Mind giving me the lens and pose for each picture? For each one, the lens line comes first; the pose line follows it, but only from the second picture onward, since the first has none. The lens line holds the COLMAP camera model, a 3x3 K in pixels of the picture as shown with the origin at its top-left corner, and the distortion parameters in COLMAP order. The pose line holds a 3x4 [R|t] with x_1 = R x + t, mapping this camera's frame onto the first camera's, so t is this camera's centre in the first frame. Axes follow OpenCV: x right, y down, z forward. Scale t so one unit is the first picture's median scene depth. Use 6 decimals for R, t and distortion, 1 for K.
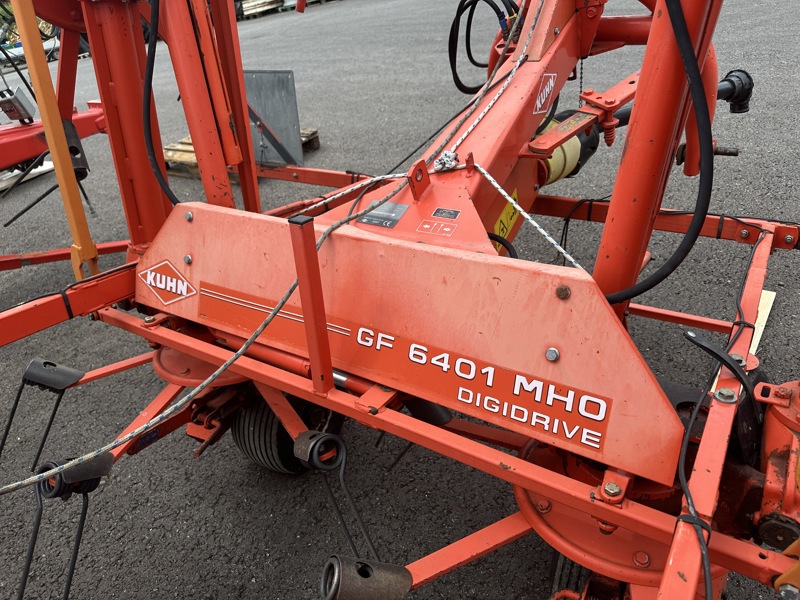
lens RADIAL K [[553.9, 0, 400.0], [0, 553.9, 300.0], [0, 0, 1]] dist [0.016215, -0.020679]
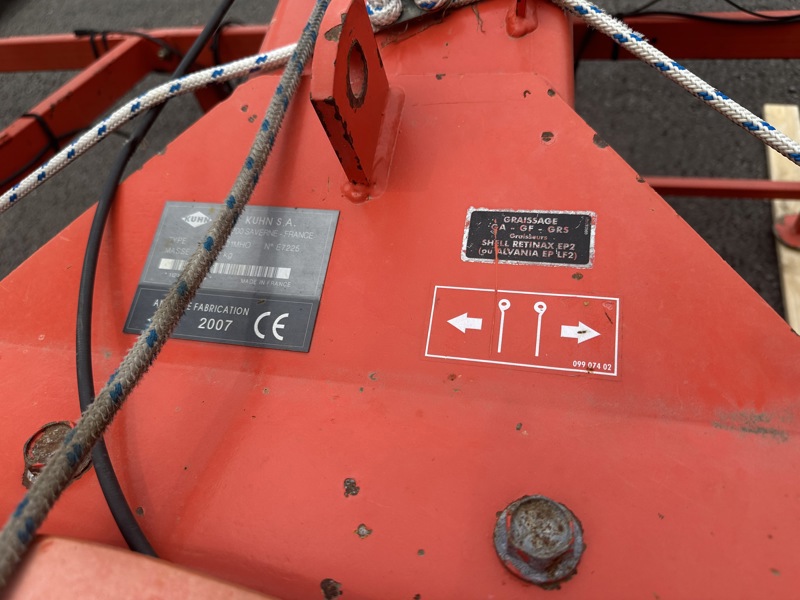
lens RADIAL K [[553.9, 0, 400.0], [0, 553.9, 300.0], [0, 0, 1]] dist [0.016215, -0.020679]
pose [[0.929268, -0.285916, 0.233907, -0.022426], [0.206431, 0.927031, 0.313048, -0.196412], [-0.306345, -0.242620, 0.920483, 0.739631]]
